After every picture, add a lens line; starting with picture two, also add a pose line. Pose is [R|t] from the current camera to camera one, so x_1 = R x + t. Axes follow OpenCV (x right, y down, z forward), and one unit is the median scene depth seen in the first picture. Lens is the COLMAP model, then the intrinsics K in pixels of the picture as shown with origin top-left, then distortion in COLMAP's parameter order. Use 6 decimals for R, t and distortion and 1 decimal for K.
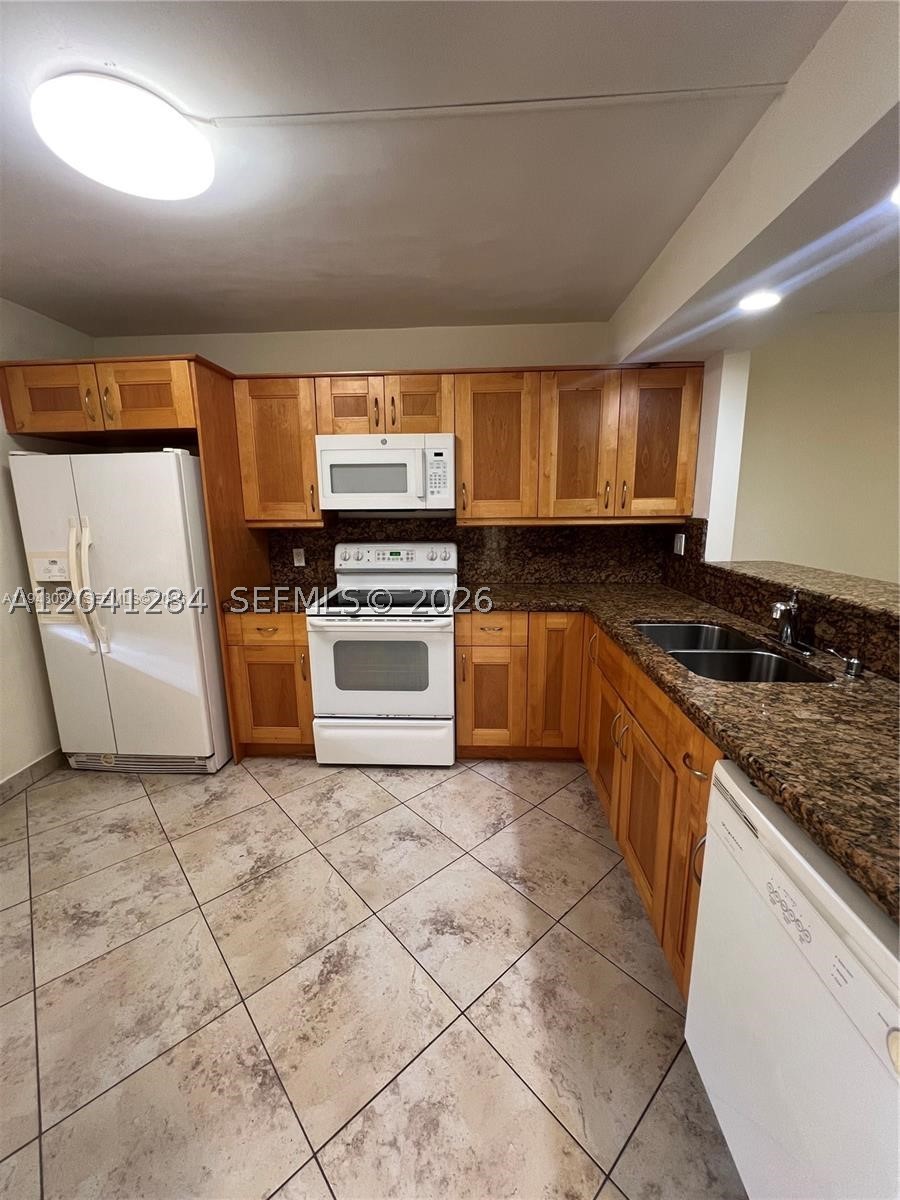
lens RADIAL K [[479.9, 0, 448.7], [0, 479.9, 600.4], [0, 0, 1]] dist [-0.000071, 0.000036]
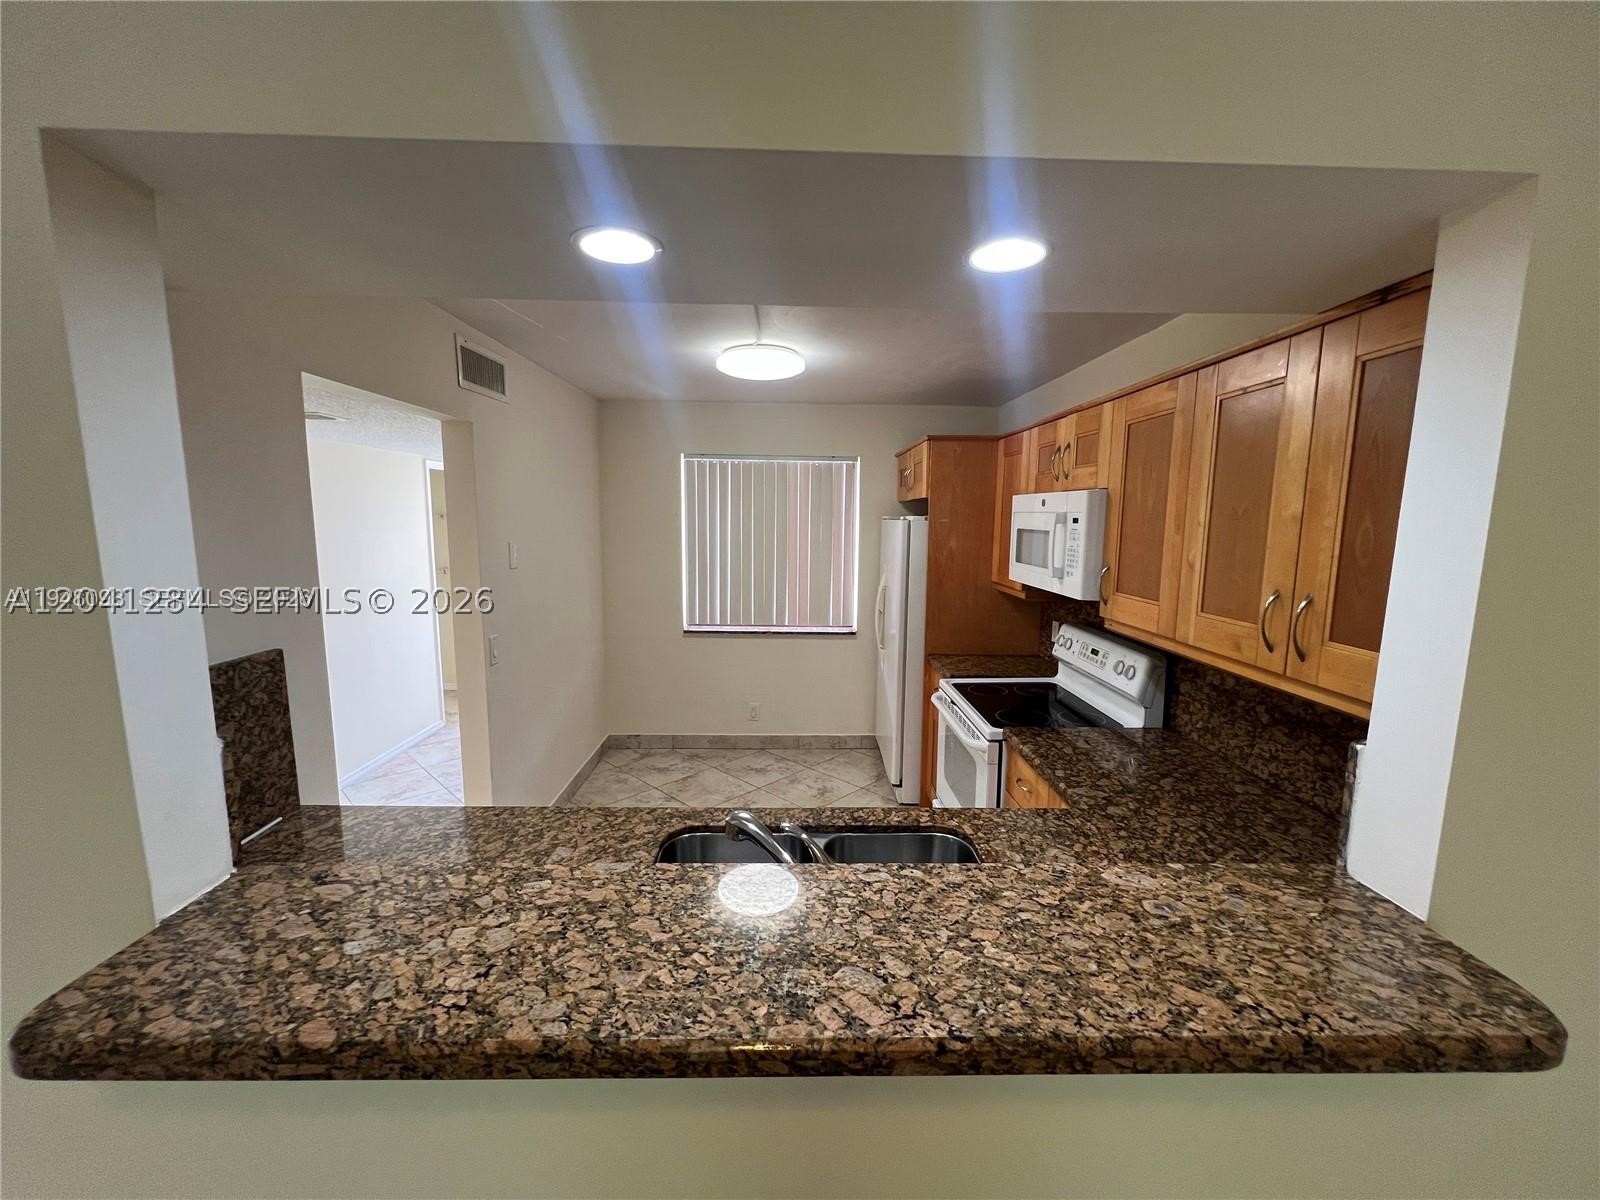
lens RADIAL K [[639.9, 0, 798.8], [0, 639.9, 598.6], [0, 0, 1]] dist [-0.000071, 0.000036]
pose [[0.071087, 0.141316, -0.987409, 0.875212], [-0.205560, 0.970740, 0.124131, -0.229164], [0.976059, 0.194147, 0.098056, 0.548382]]
